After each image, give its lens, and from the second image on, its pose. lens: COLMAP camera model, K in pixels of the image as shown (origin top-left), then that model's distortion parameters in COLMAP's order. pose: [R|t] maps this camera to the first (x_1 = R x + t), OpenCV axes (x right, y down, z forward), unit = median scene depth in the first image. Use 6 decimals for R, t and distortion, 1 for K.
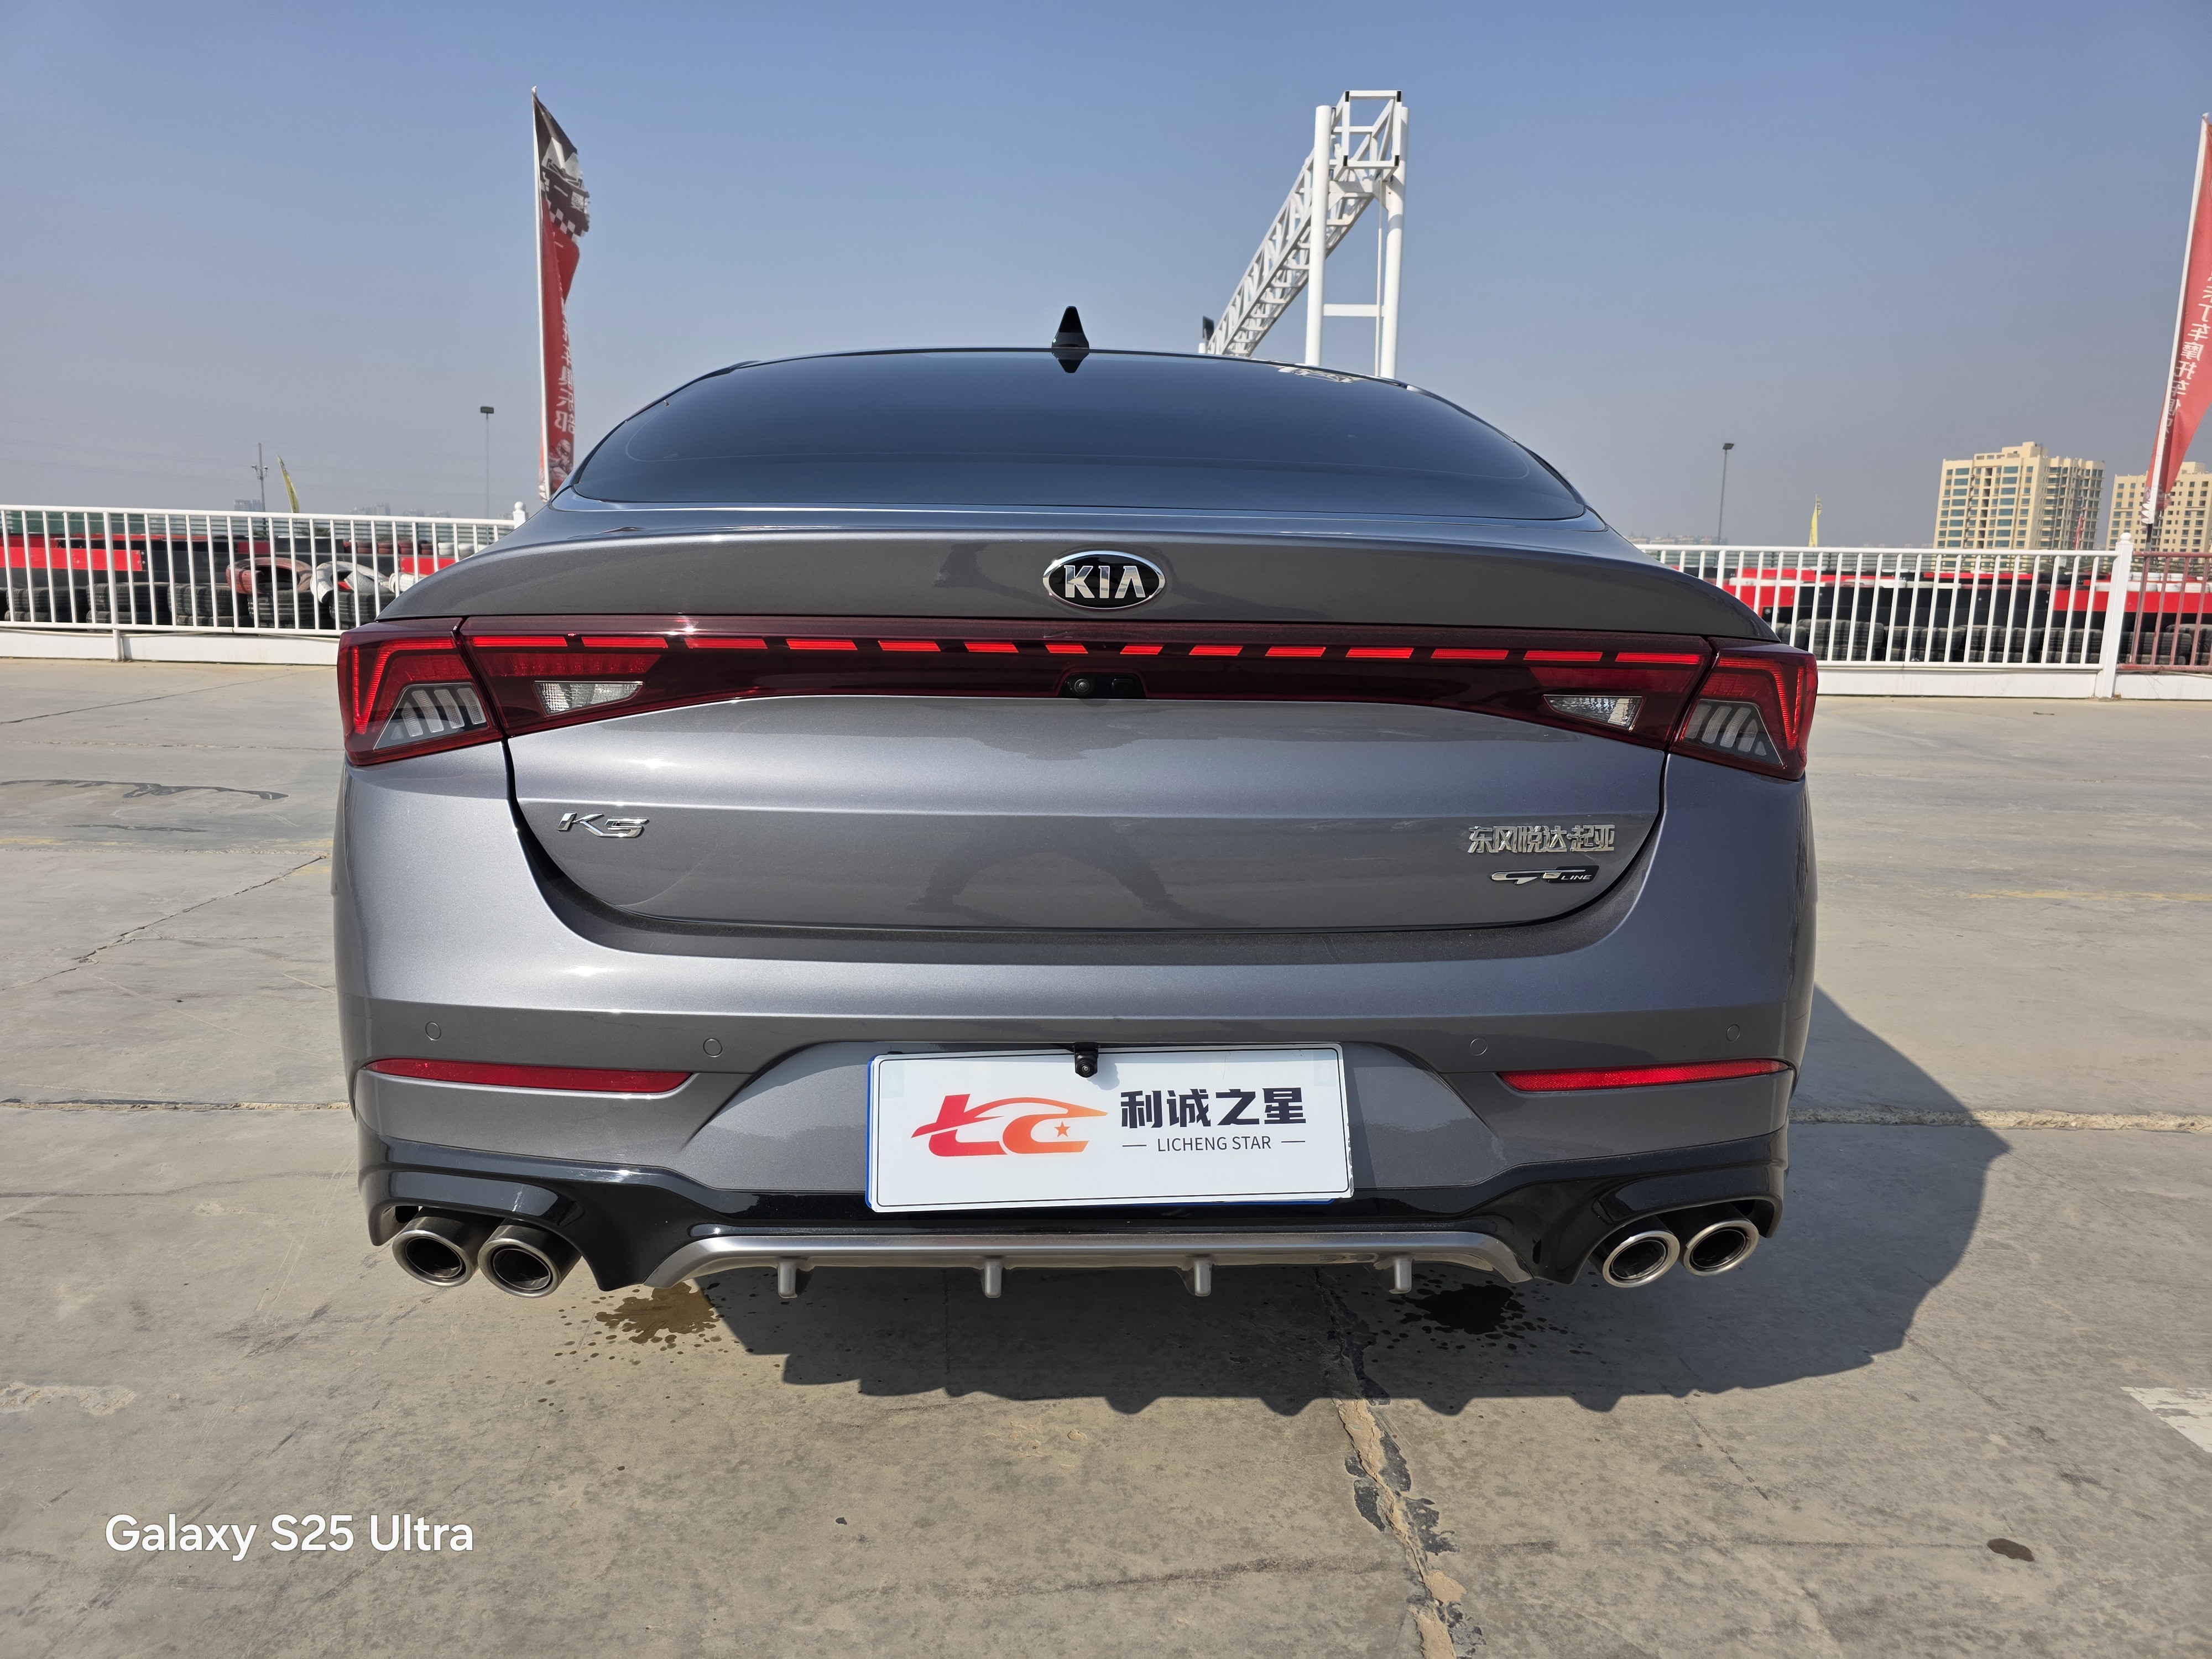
lens RADIAL K [[1466.0, 0, 1087.4], [0, 1466.0, 825.0], [0, 0, 1]] dist [0.032540, -0.025645]
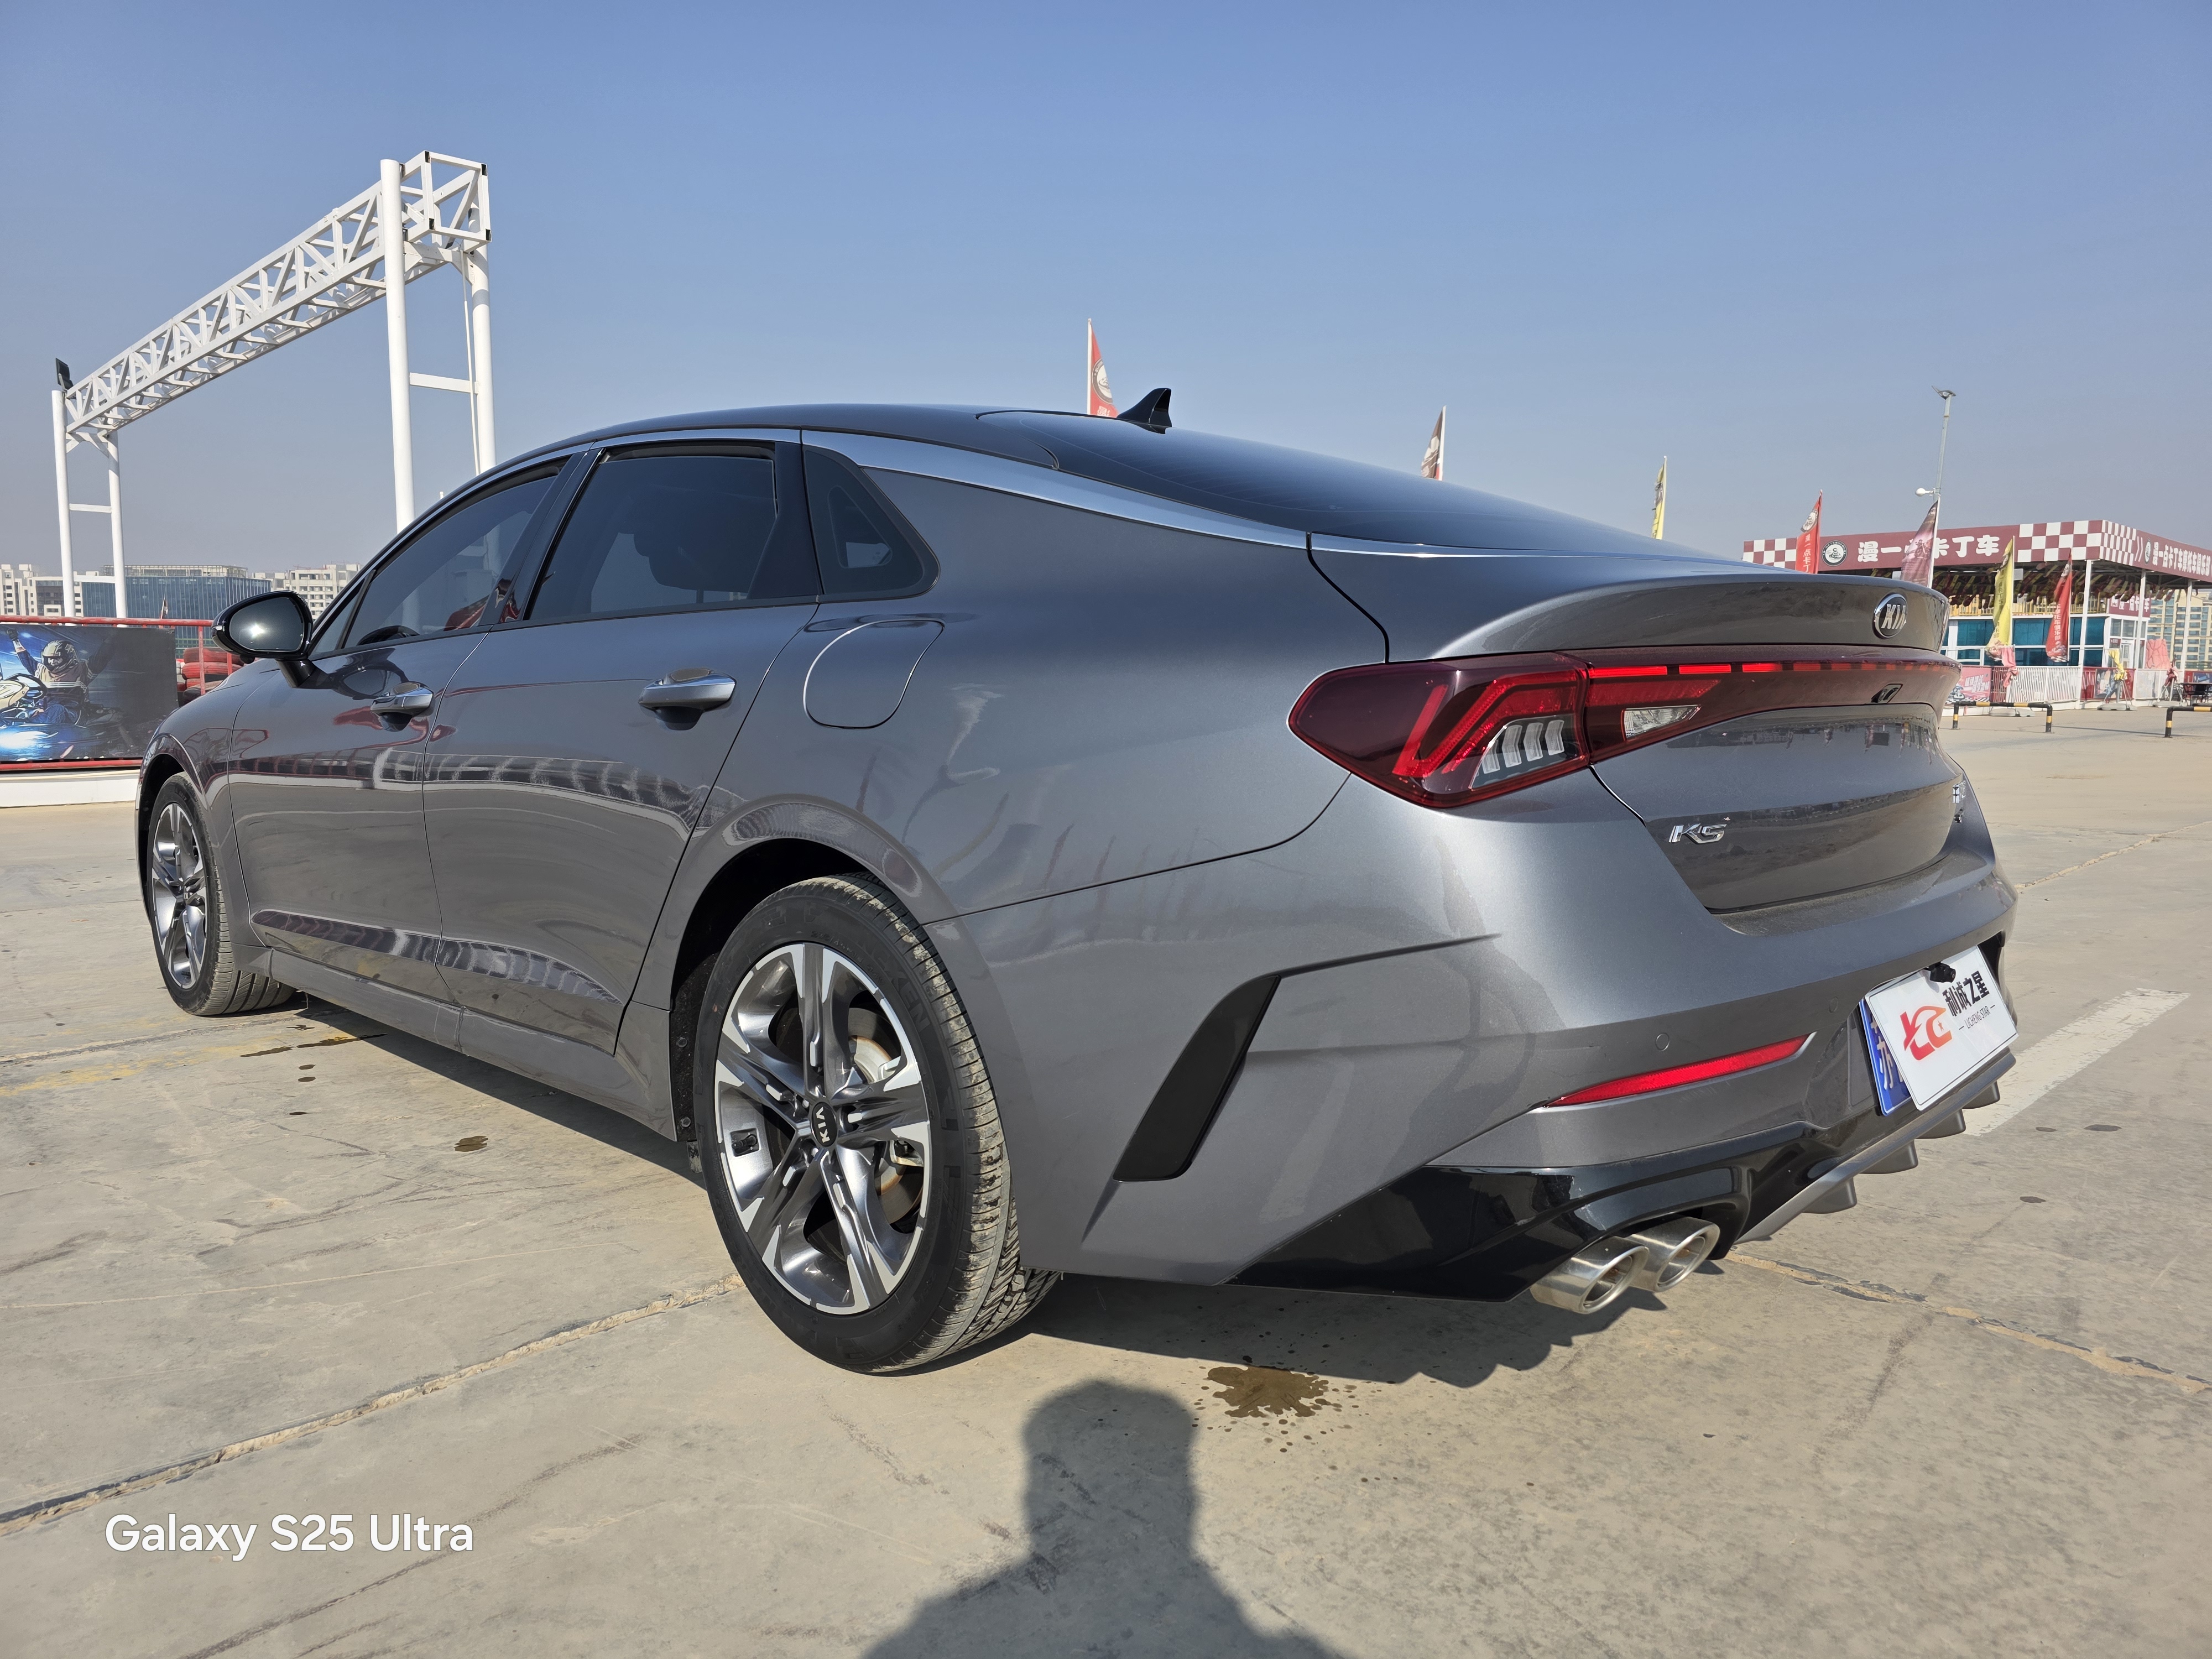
lens RADIAL K [[1466.0, 0, 1103.6], [0, 1466.0, 834.8], [0, 0, 1]] dist [0.032540, -0.025645]
pose [[0.738038, -0.091730, 0.668495, -1.440558], [0.128939, 0.991633, -0.006282, -0.053983], [-0.662325, 0.090831, 0.743690, 0.479379]]
